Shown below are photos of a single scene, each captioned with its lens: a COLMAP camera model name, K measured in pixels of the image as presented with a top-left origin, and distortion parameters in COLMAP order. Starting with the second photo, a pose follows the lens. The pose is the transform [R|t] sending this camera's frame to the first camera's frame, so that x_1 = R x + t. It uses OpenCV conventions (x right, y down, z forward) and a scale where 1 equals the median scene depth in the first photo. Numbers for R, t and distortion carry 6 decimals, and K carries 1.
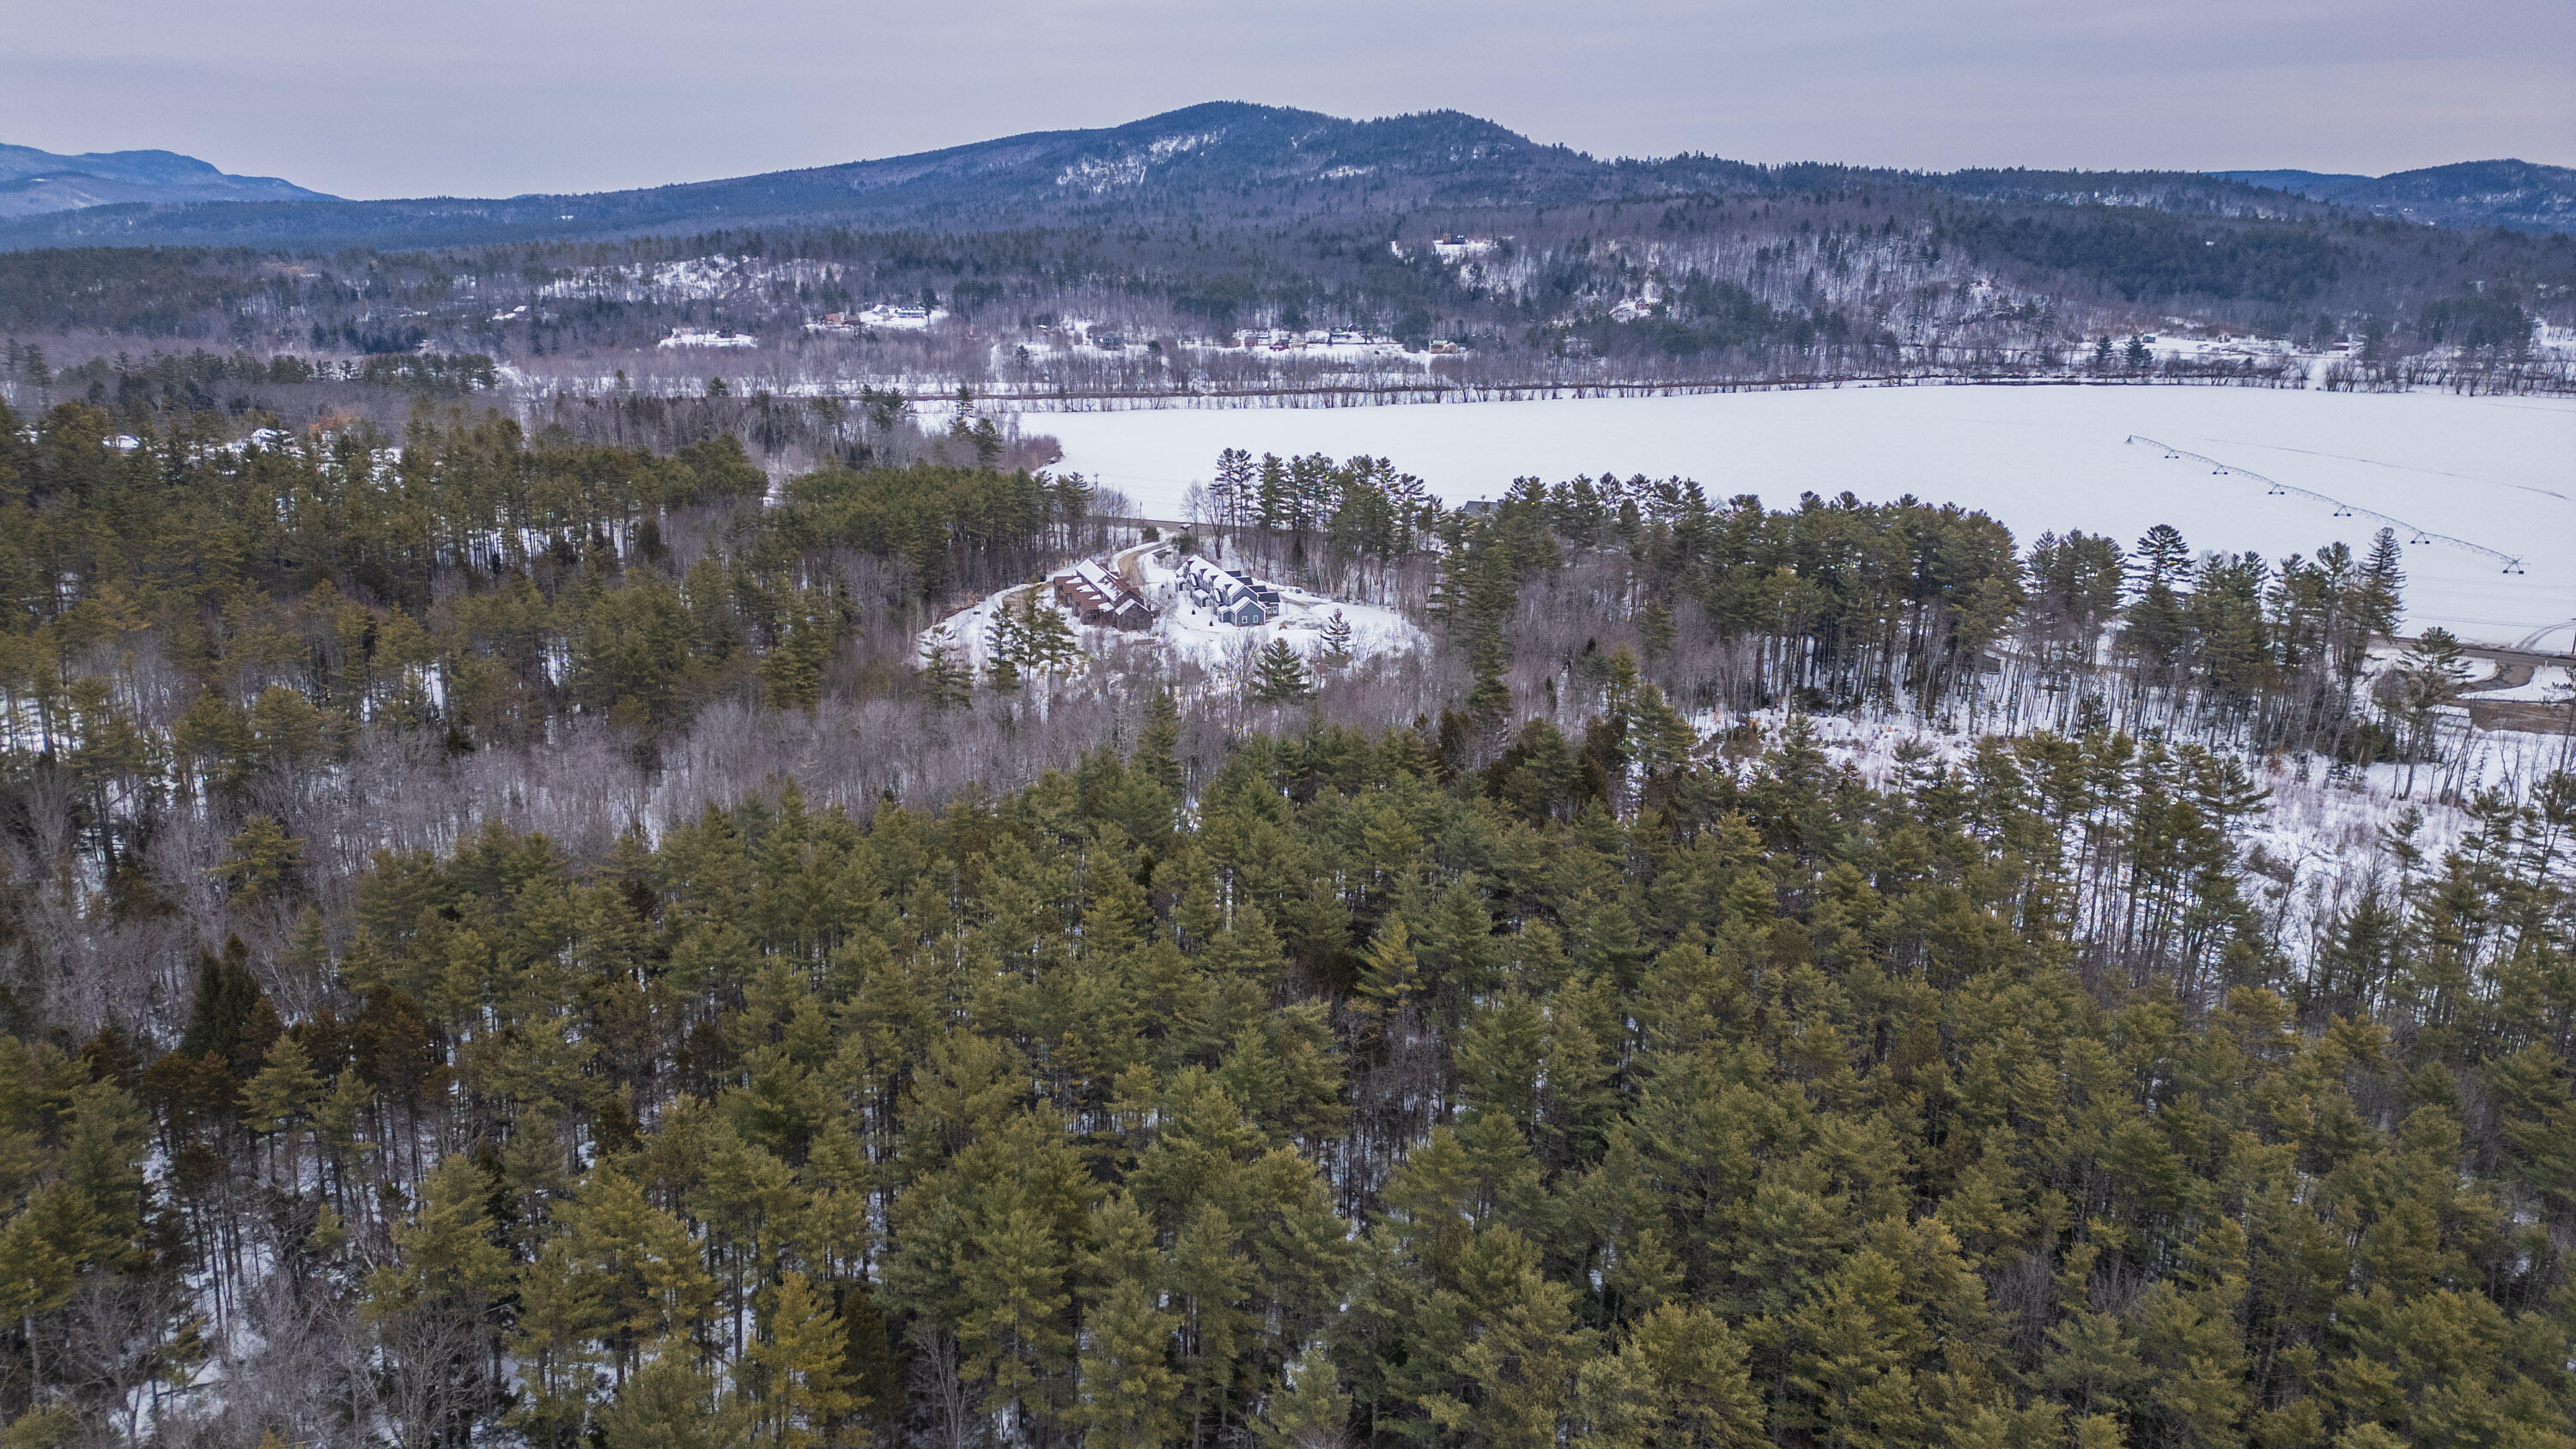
lens RADIAL K [[1767.0, 0, 1271.1], [0, 1767.0, 753.6], [0, 0, 1]] dist [0.077507, -0.069774]
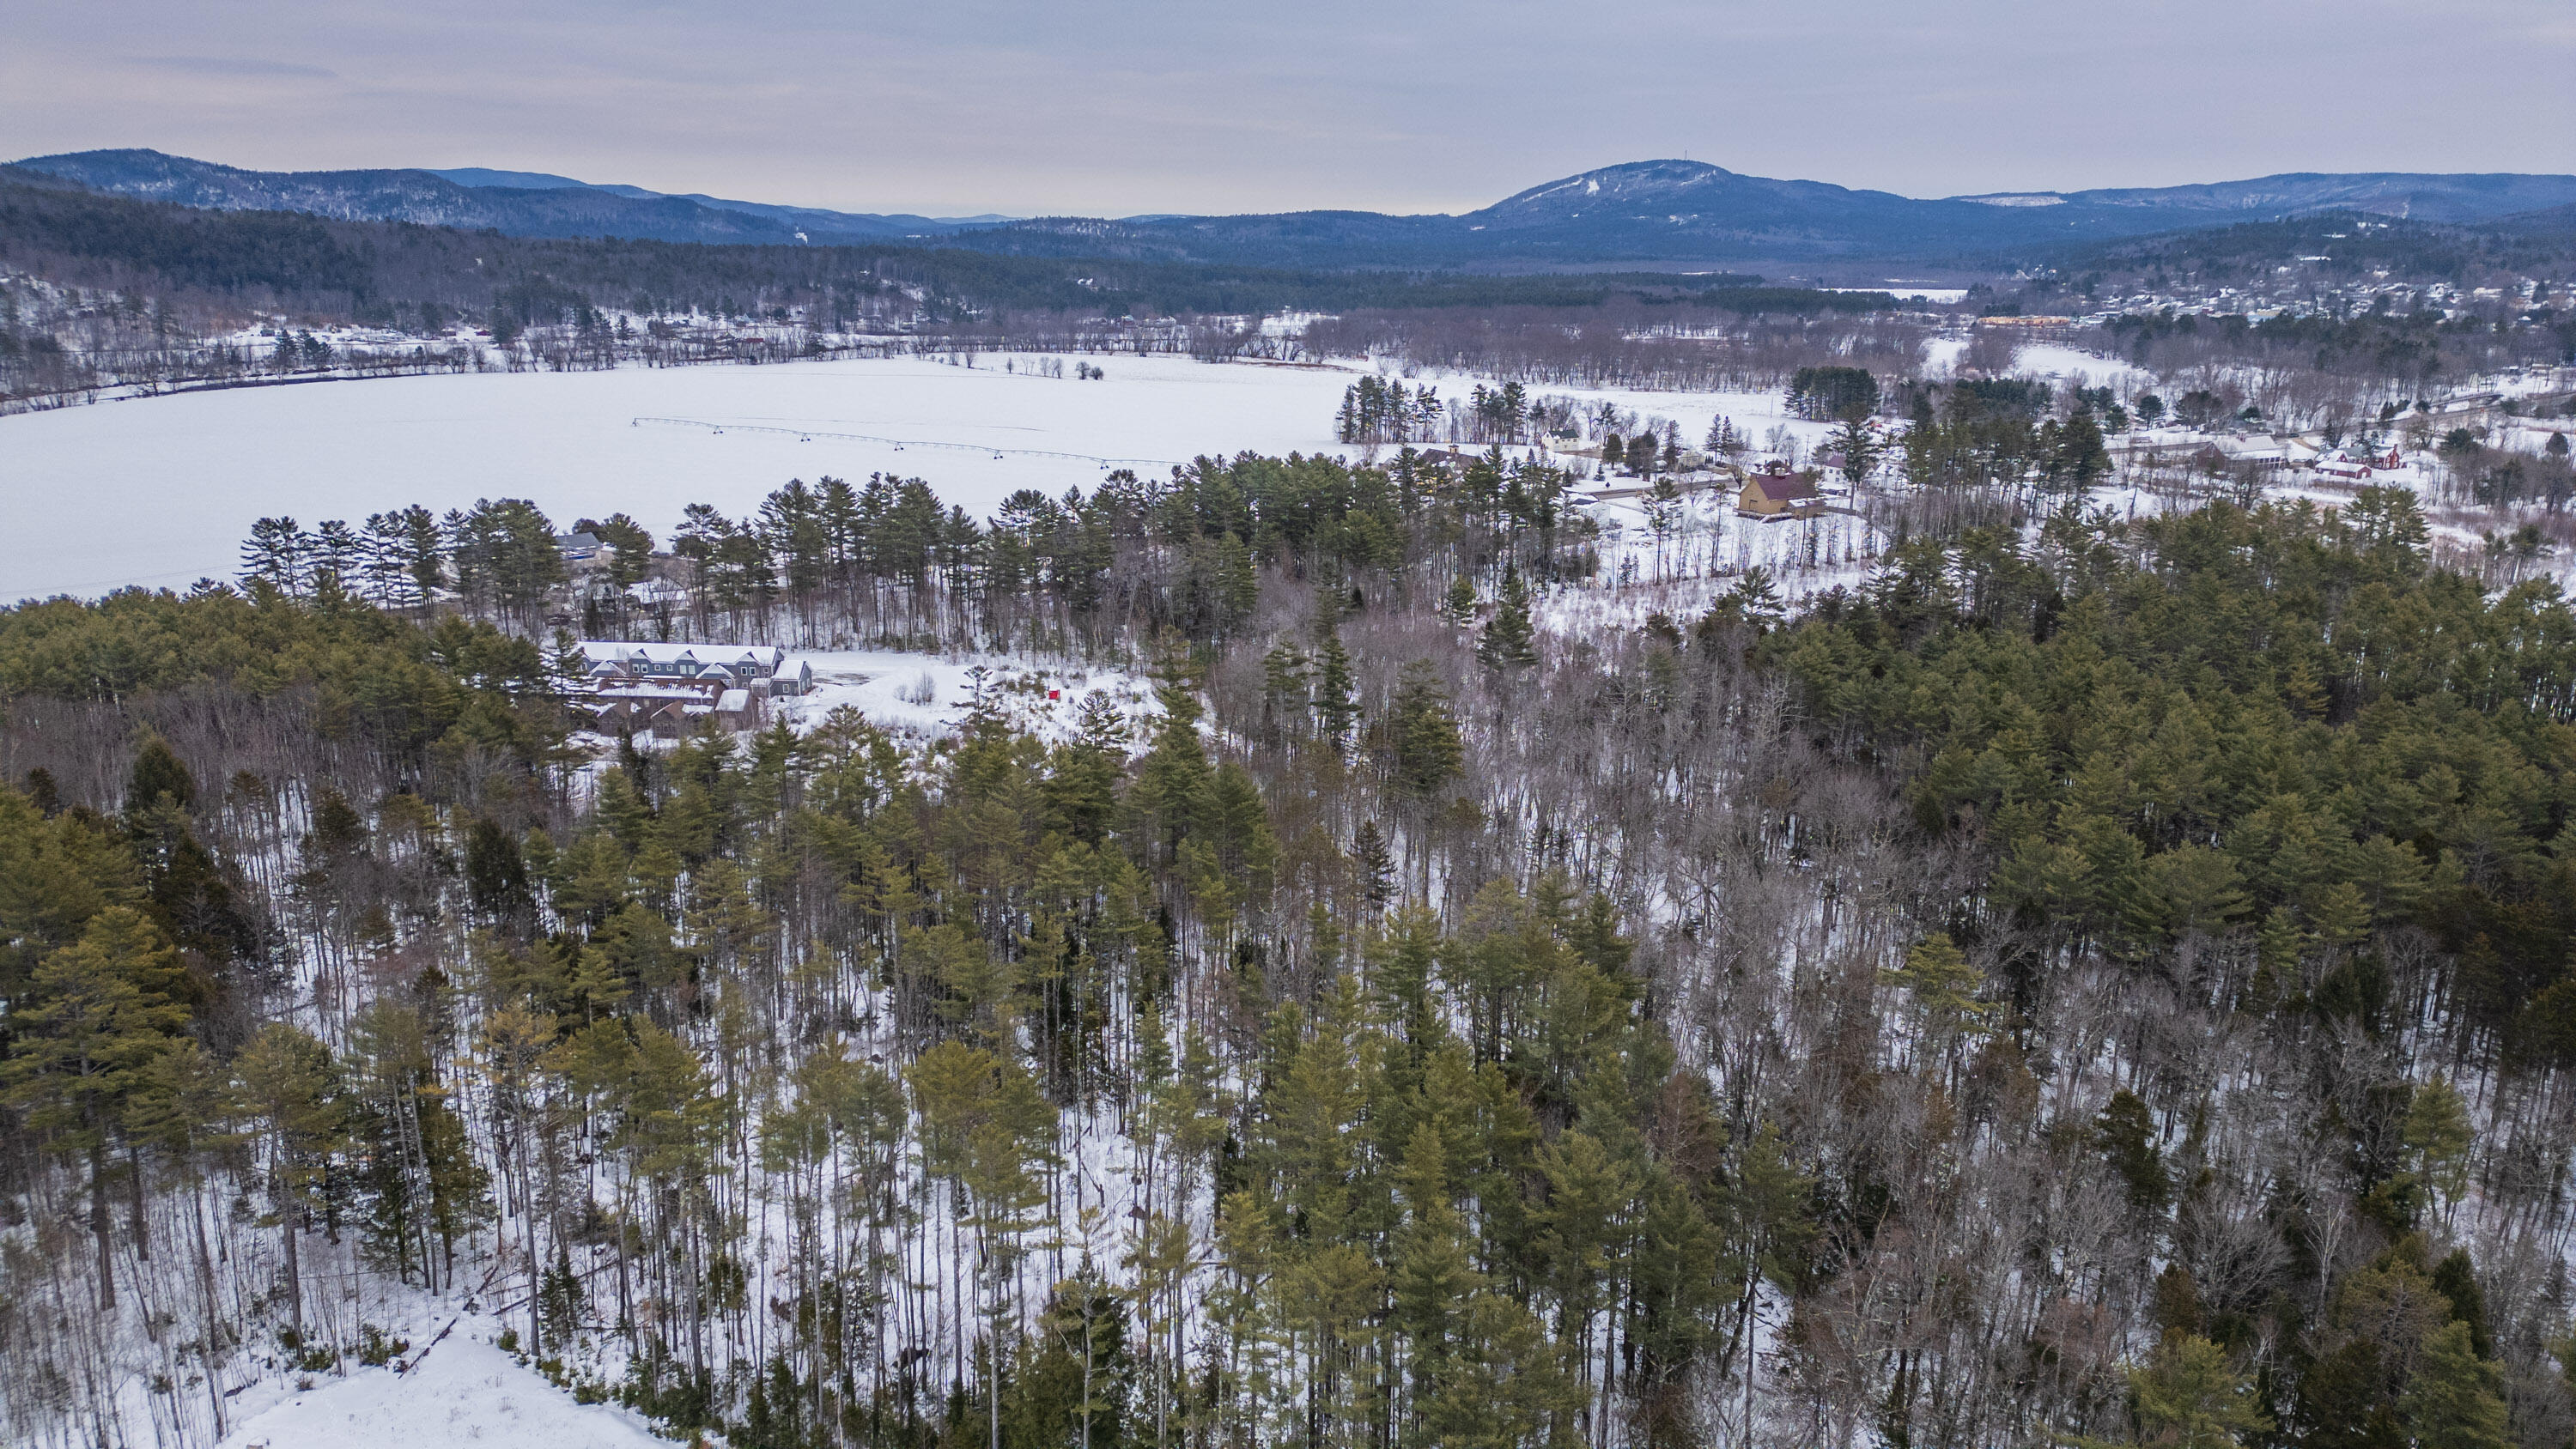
lens RADIAL K [[1767.0, 0, 1283.3], [0, 1767.0, 783.4], [0, 0, 1]] dist [0.077507, -0.069774]
pose [[0.401401, -0.271776, 0.874652, -0.181012], [0.253249, 0.950664, 0.179172, -0.033772], [-0.880195, 0.149585, 0.450424, 0.114898]]
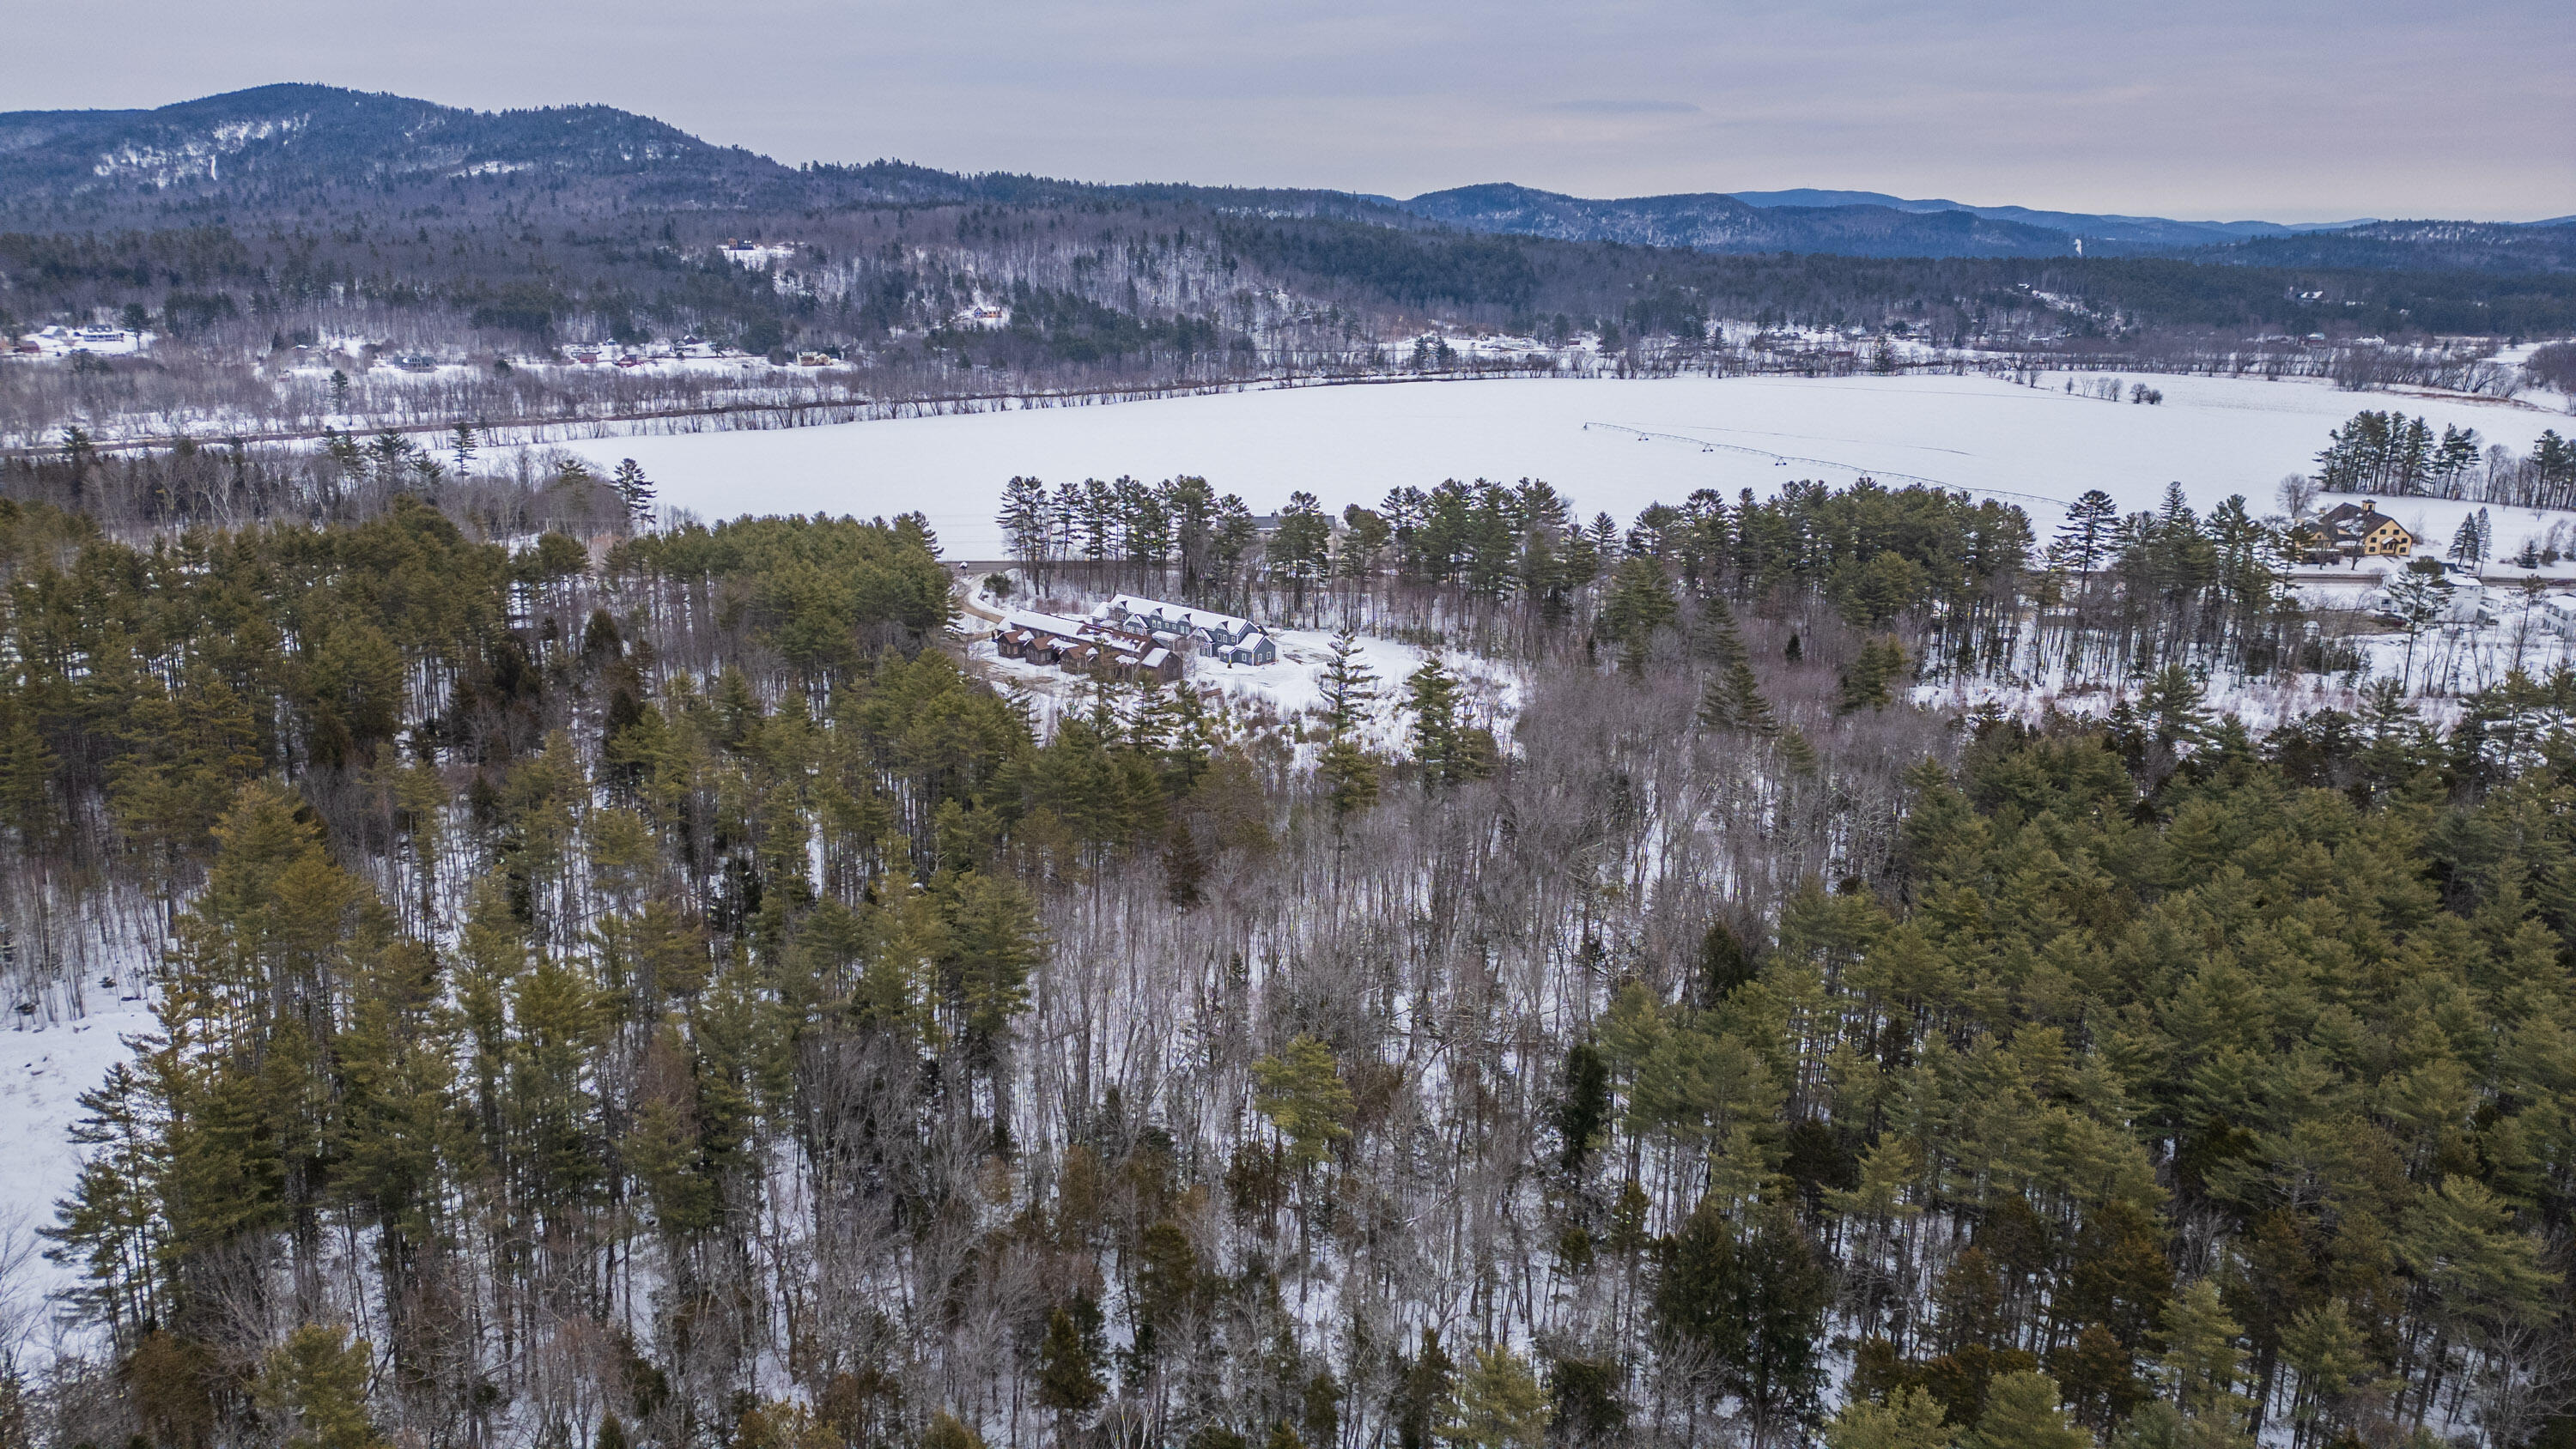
lens RADIAL K [[1767.0, 0, 1272.7], [0, 1767.0, 771.6], [0, 0, 1]] dist [0.077507, -0.069774]
pose [[0.888024, -0.133246, 0.440066, -0.113984], [0.130830, 0.990752, 0.035980, -0.013248], [-0.440790, 0.025622, 0.897244, 0.045459]]
